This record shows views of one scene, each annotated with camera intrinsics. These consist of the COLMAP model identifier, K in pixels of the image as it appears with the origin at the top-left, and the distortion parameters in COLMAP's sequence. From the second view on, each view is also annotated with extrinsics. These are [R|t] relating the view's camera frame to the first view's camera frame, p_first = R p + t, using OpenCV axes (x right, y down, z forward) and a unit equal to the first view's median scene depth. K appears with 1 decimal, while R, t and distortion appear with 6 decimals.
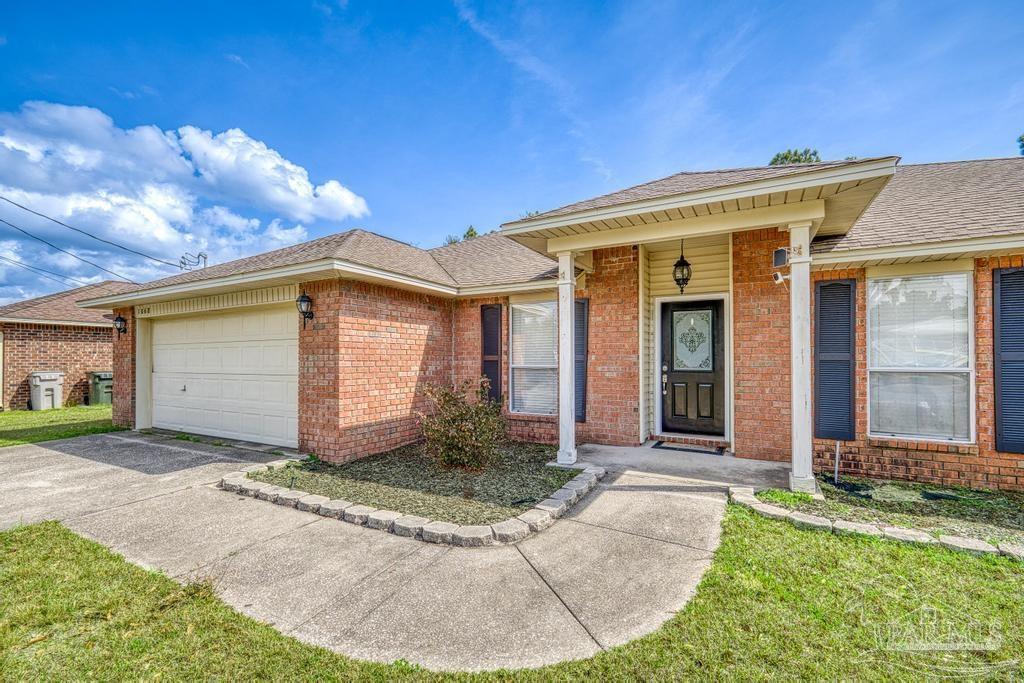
lens RADIAL K [[441.4, 0, 510.9], [0, 441.4, 354.9], [0, 0, 1]] dist [0.002377, 0.001250]
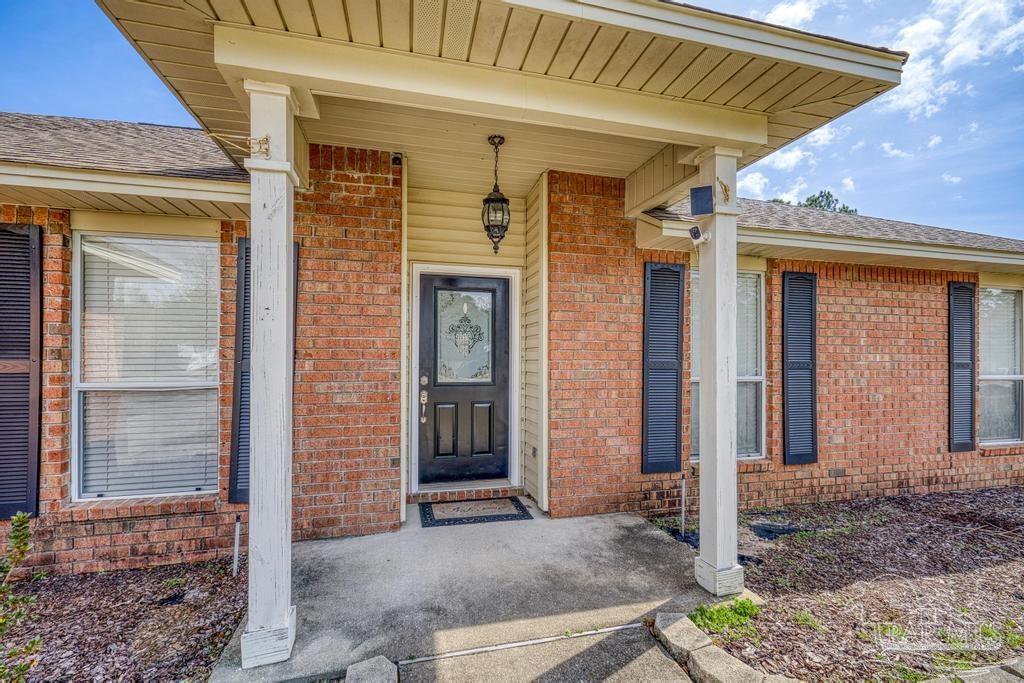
lens RADIAL K [[441.4, 0, 510.9], [0, 441.4, 354.9], [0, 0, 1]] dist [0.002377, 0.001250]
pose [[0.732359, 0.006793, 0.680885, 0.016928], [-0.010775, 0.999941, 0.001614, -0.008661], [-0.680833, -0.008519, 0.732389, 0.489733]]
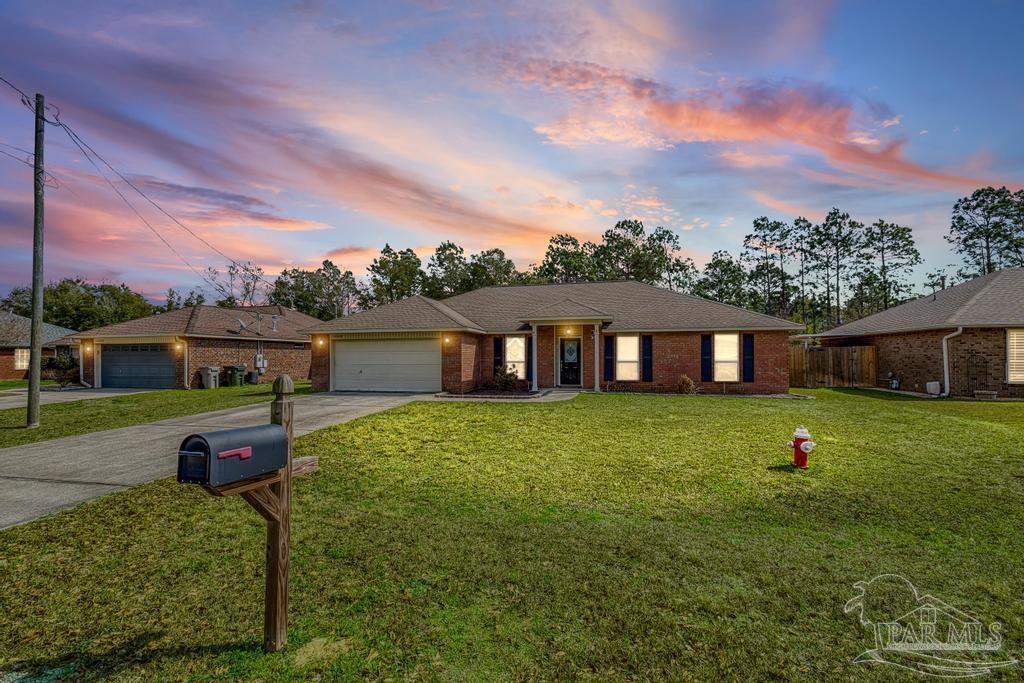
lens RADIAL K [[441.4, 0, 510.9], [0, 441.4, 354.9], [0, 0, 1]] dist [0.002377, 0.001250]
pose [[0.963097, 0.001195, 0.269153, -0.759359], [-0.001468, 0.999999, 0.000814, -0.015022], [-0.269151, -0.001179, 0.963097, -1.711160]]
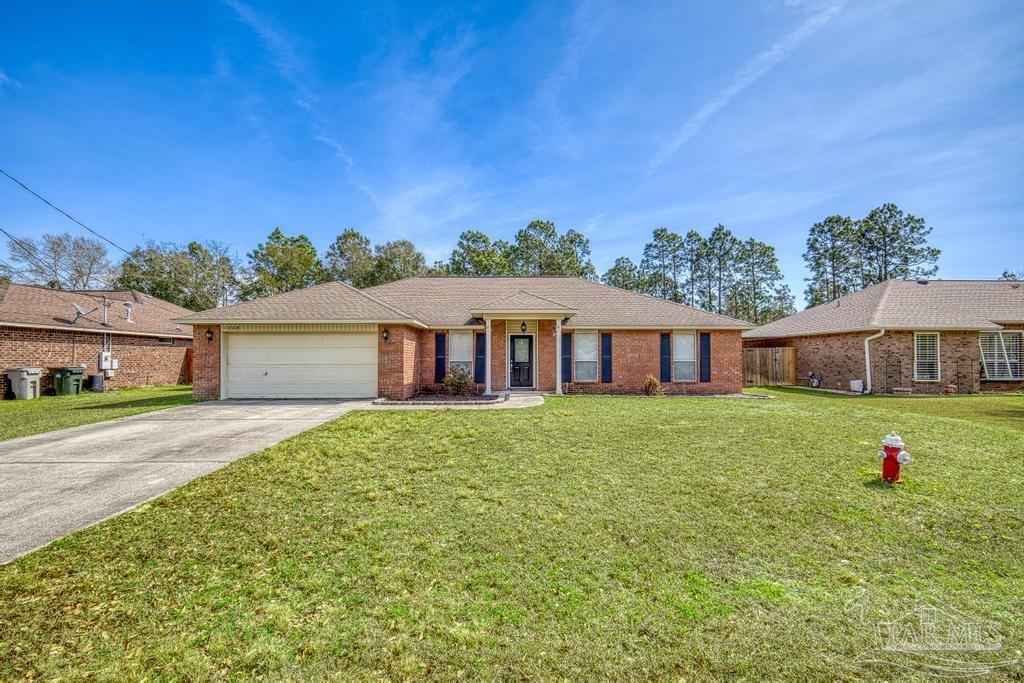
lens RADIAL K [[441.4, 0, 510.9], [0, 441.4, 354.9], [0, 0, 1]] dist [0.002377, 0.001250]
pose [[0.871764, 0.007089, 0.489874, -0.934999], [-0.005009, 0.999972, -0.005558, 0.007953], [-0.489900, 0.002392, 0.871775, -1.254171]]
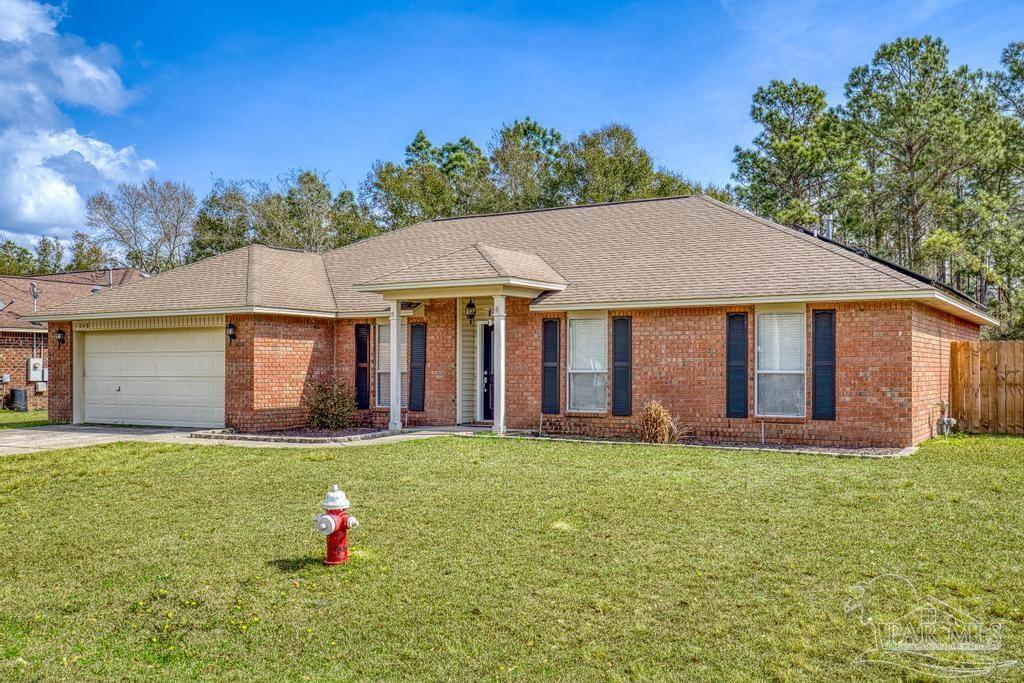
lens RADIAL K [[986.4, 0, 518.4], [0, 986.4, 358.0], [0, 0, 1]] dist [0.009492, 0.011980]
pose [[0.999726, 0.000850, -0.023401, 0.549595], [-0.000887, 0.999998, -0.001572, -0.010532], [0.023399, 0.001593, 0.999725, -2.159328]]
